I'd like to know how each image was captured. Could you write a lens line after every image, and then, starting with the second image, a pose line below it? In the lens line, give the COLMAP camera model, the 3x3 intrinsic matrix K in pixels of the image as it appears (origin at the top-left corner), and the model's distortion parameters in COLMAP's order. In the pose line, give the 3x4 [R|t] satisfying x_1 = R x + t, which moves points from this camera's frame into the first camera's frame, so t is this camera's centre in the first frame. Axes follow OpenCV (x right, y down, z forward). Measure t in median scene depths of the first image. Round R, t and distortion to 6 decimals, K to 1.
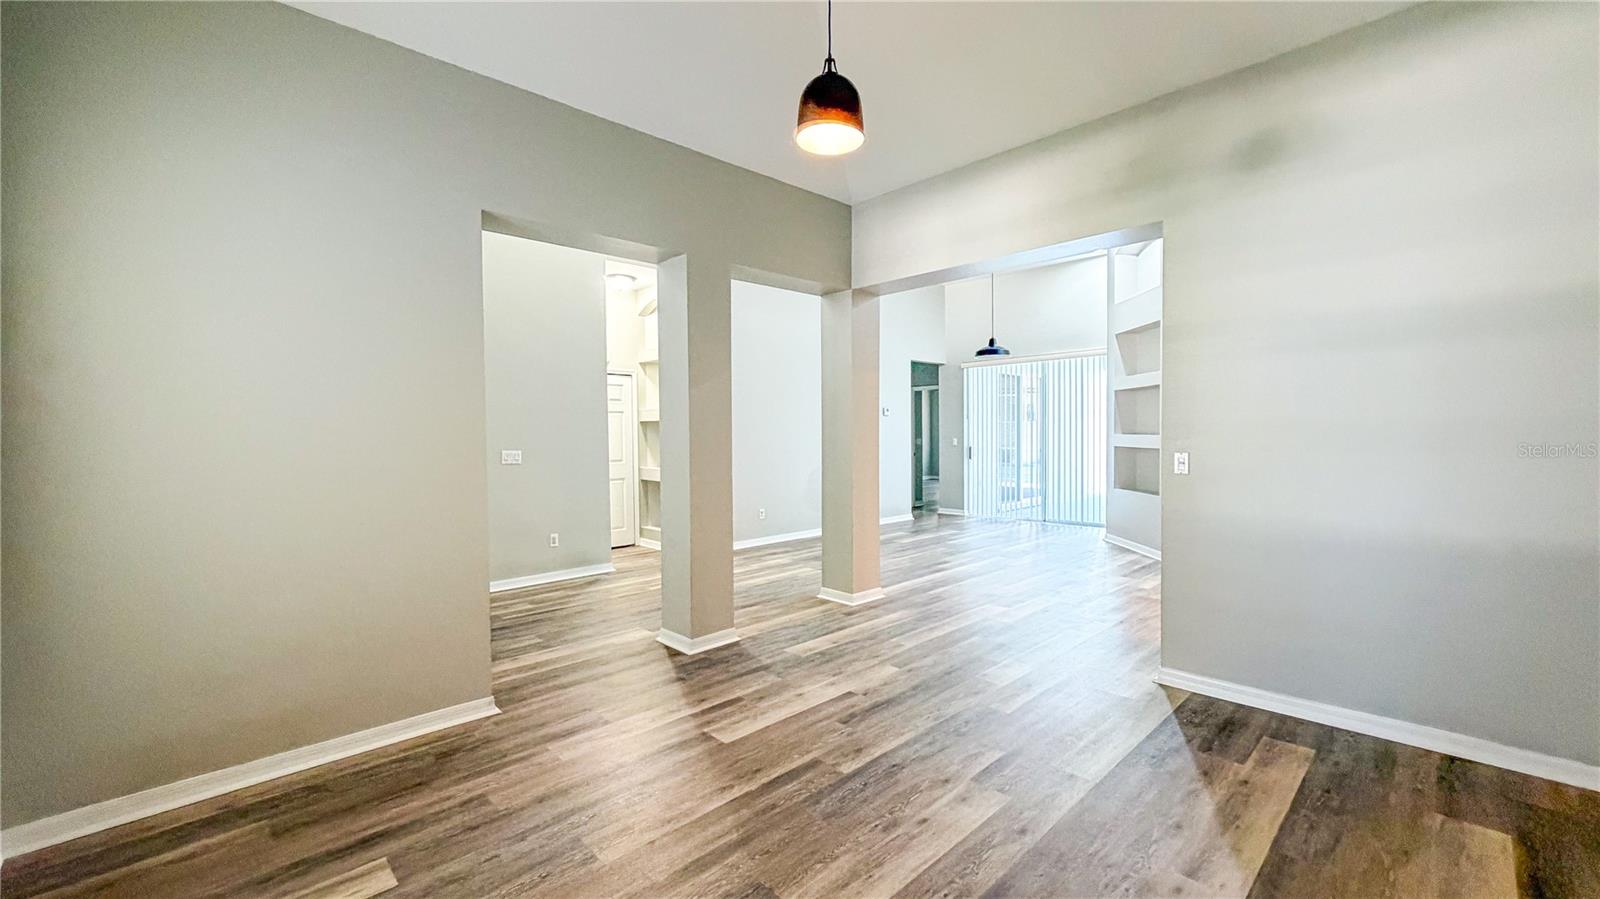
lens RADIAL K [[639.9, 0, 805.7], [0, 639.9, 445.1], [0, 0, 1]] dist [-0.001248, 0.000941]
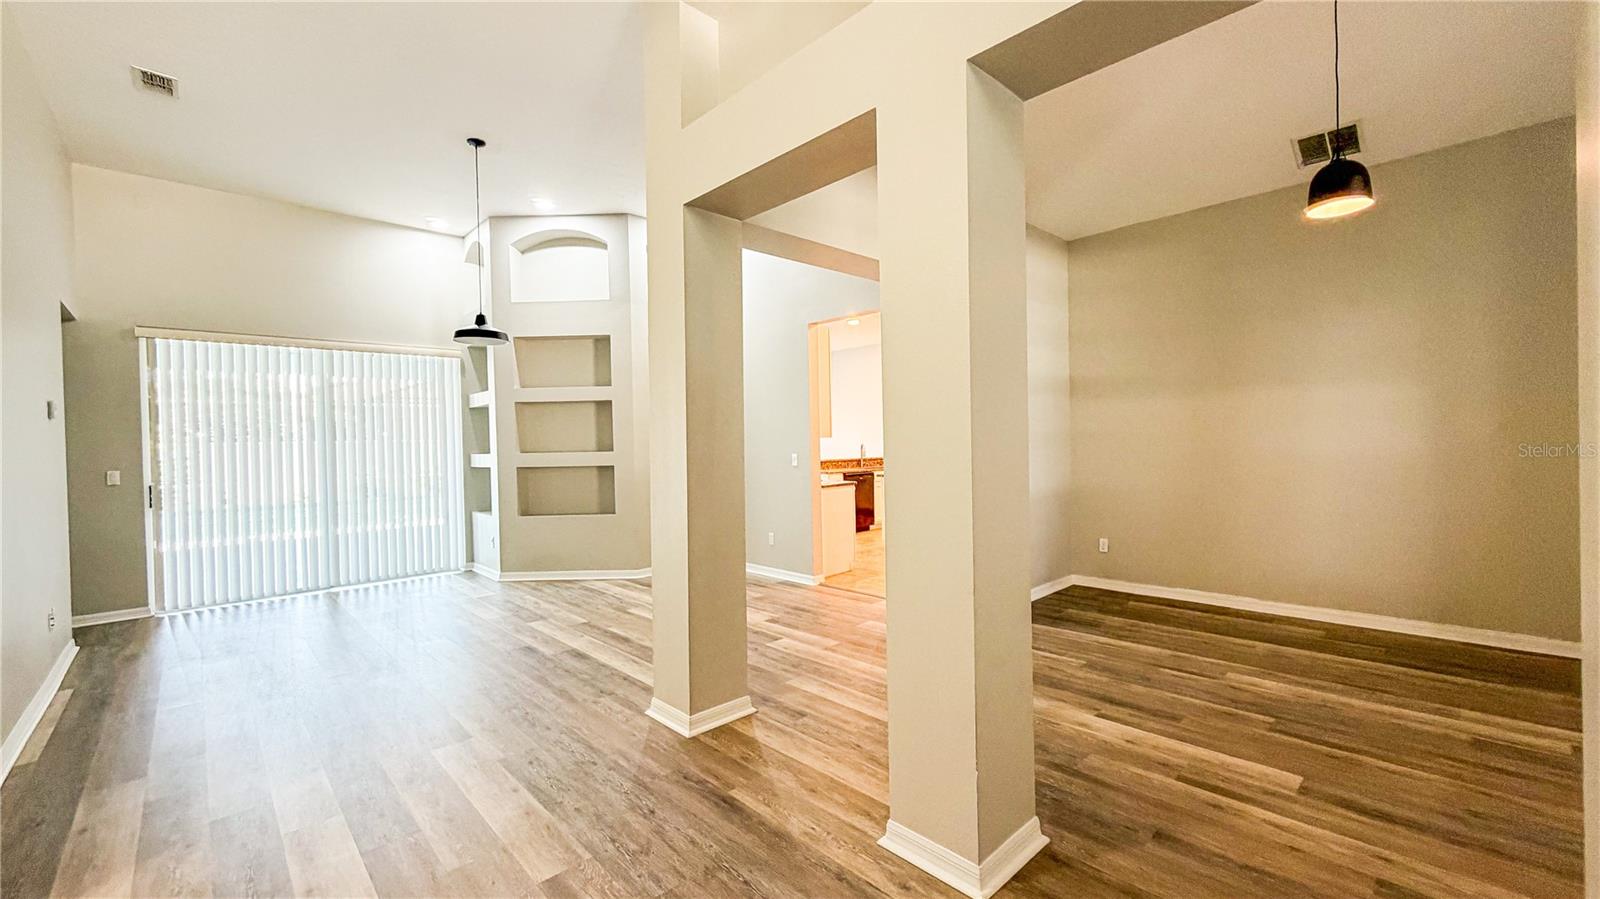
lens RADIAL K [[639.9, 0, 800.8], [0, 639.9, 452.9], [0, 0, 1]] dist [-0.001248, 0.000941]
pose [[0.006083, -0.005674, 0.999965, -0.774841], [0.041782, 0.999112, 0.005415, -0.013514], [-0.999108, 0.041747, 0.006314, 1.279309]]
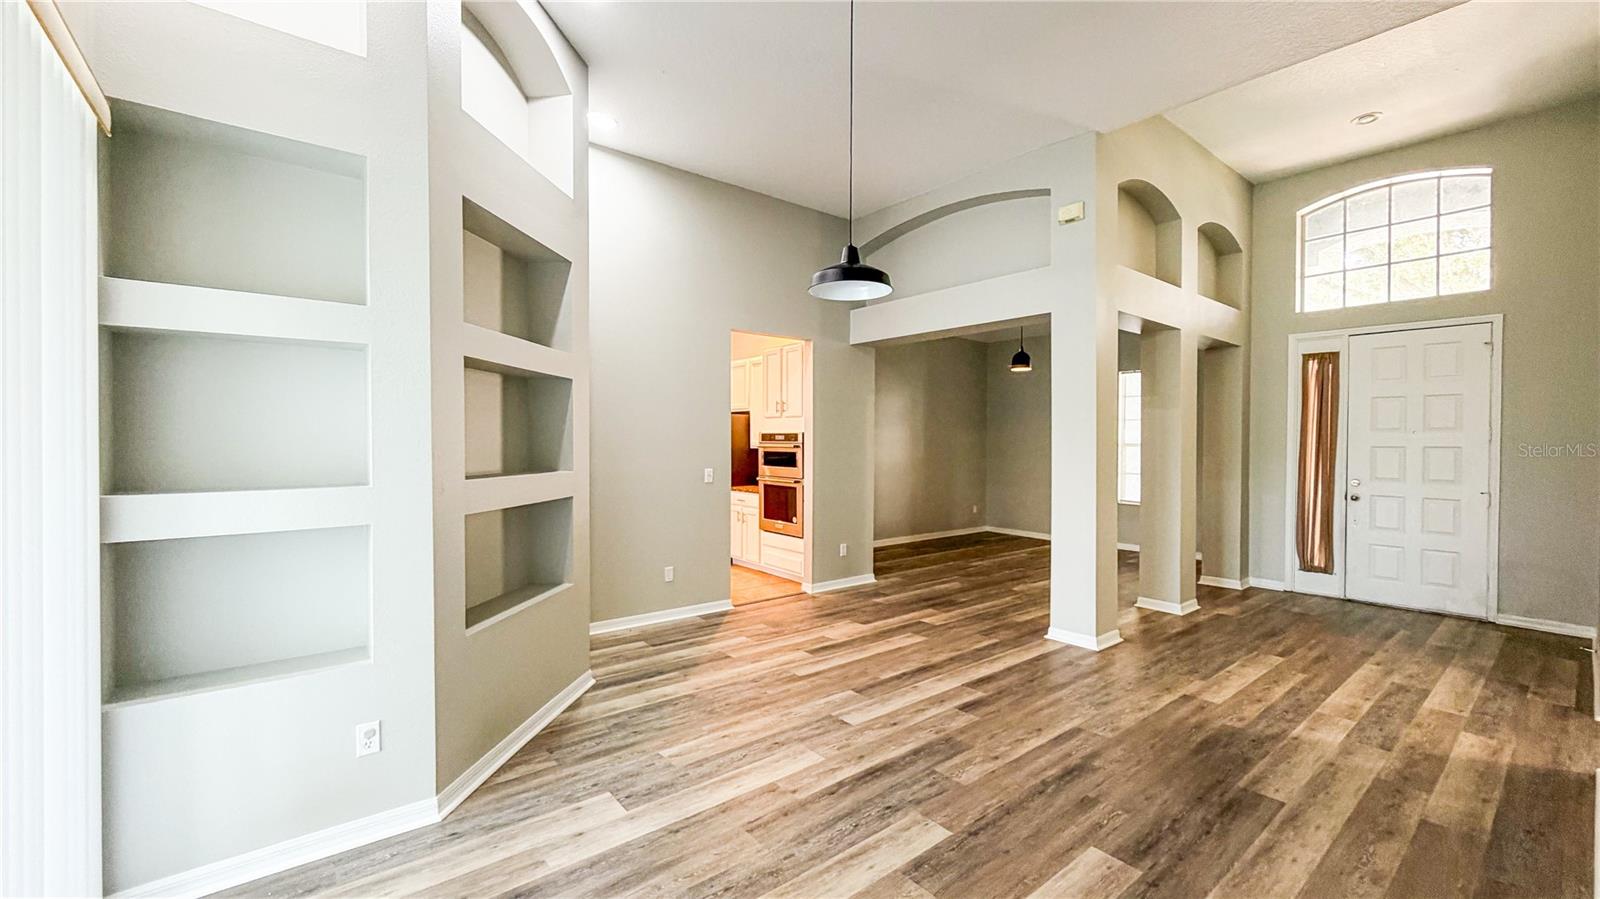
lens RADIAL K [[639.9, 0, 801.0], [0, 639.9, 445.3], [0, 0, 1]] dist [-0.001248, 0.000941]
pose [[-0.995980, 0.004150, 0.089477, 0.560859], [0.006488, 0.999645, 0.025856, -0.097055], [-0.089338, 0.026333, -0.995653, 2.792950]]
